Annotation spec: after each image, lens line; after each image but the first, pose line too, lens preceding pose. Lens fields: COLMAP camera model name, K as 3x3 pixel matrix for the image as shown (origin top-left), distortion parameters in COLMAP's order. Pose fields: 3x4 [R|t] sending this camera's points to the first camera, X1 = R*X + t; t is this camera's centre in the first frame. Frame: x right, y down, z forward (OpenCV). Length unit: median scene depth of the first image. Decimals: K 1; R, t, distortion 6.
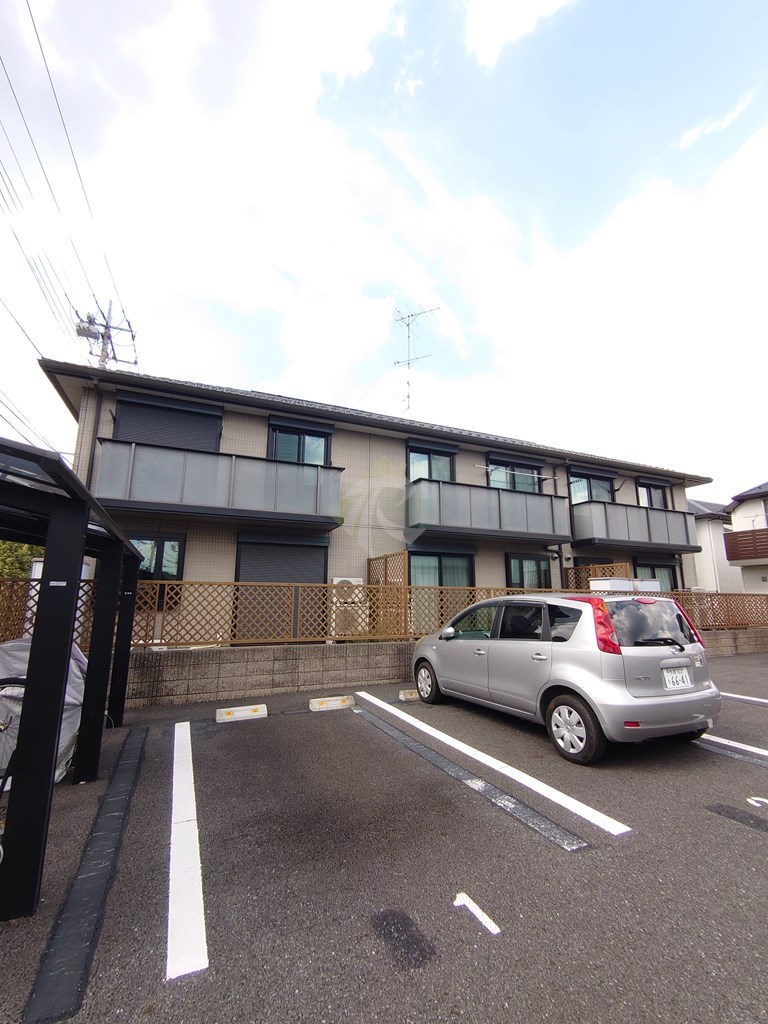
lens RADIAL K [[443.8, 0, 384.6], [0, 443.8, 516.3], [0, 0, 1]] dist [0.004938, 0.000665]
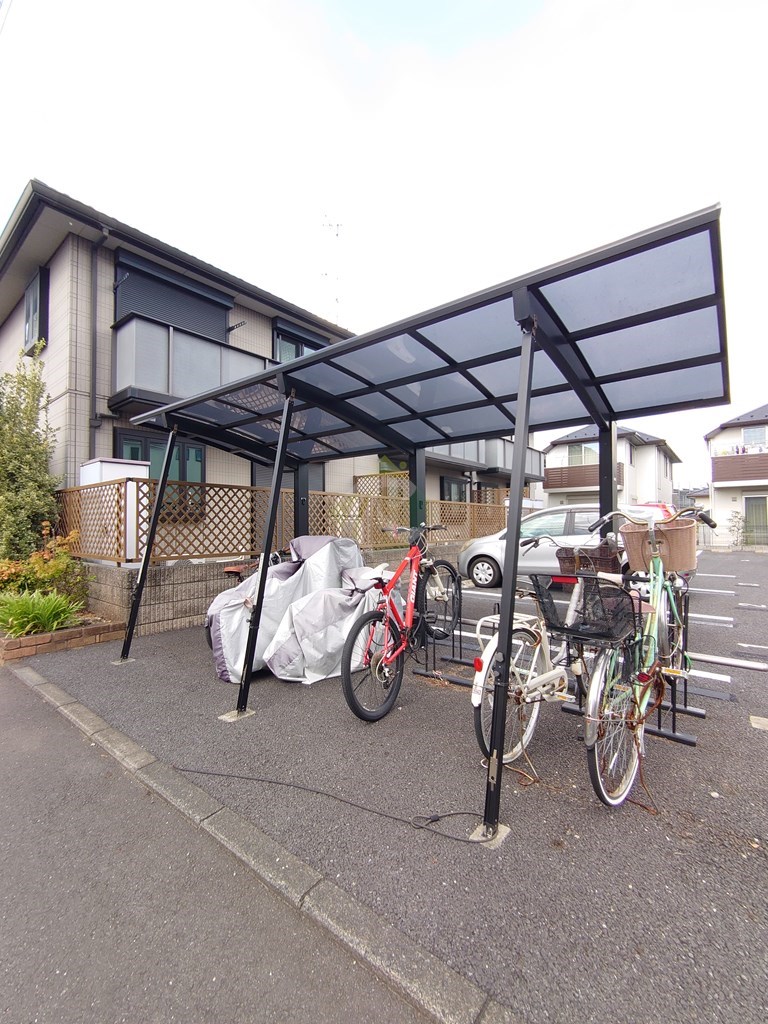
lens RADIAL K [[443.8, 0, 386.5], [0, 443.8, 514.7], [0, 0, 1]] dist [0.004938, 0.000665]
pose [[0.893447, 0.002832, 0.449160, -0.718489], [-0.077406, 0.985990, 0.147755, 0.038245], [-0.442449, -0.166778, 0.881149, 0.017122]]
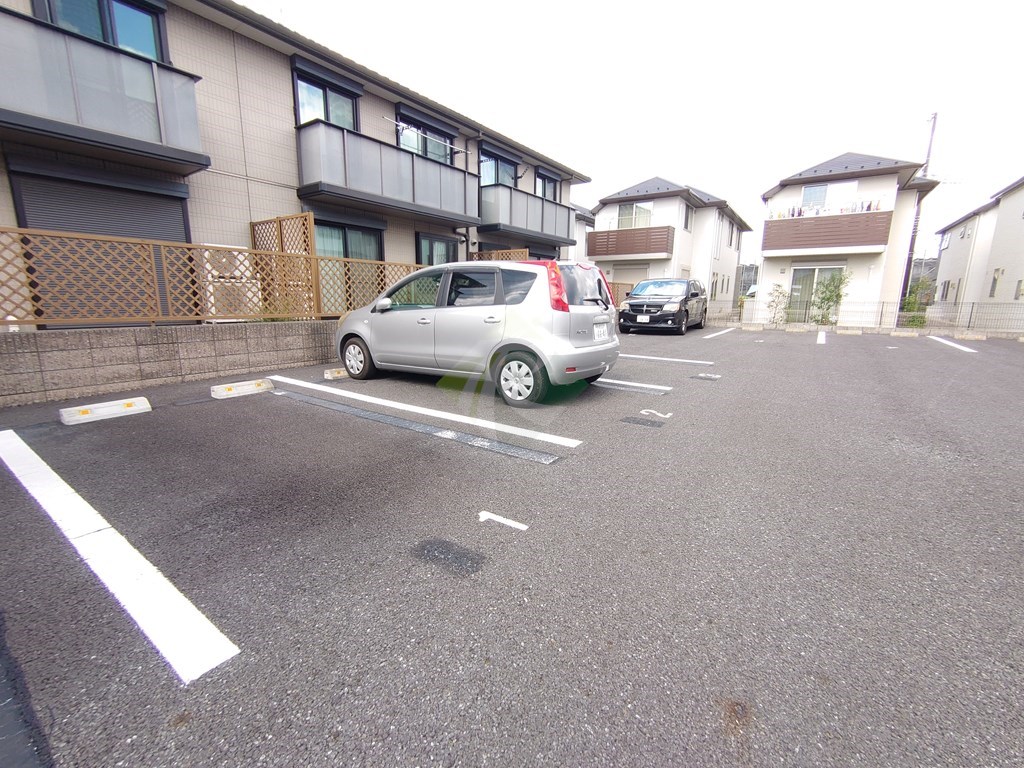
lens RADIAL K [[443.8, 0, 514.5], [0, 443.8, 383.3], [0, 0, 1]] dist [0.004938, 0.000665]
pose [[0.860060, -0.092255, 0.501783, -0.090030], [-0.102836, 0.931983, 0.347610, 0.063096], [-0.499722, -0.350567, 0.792074, 0.078690]]
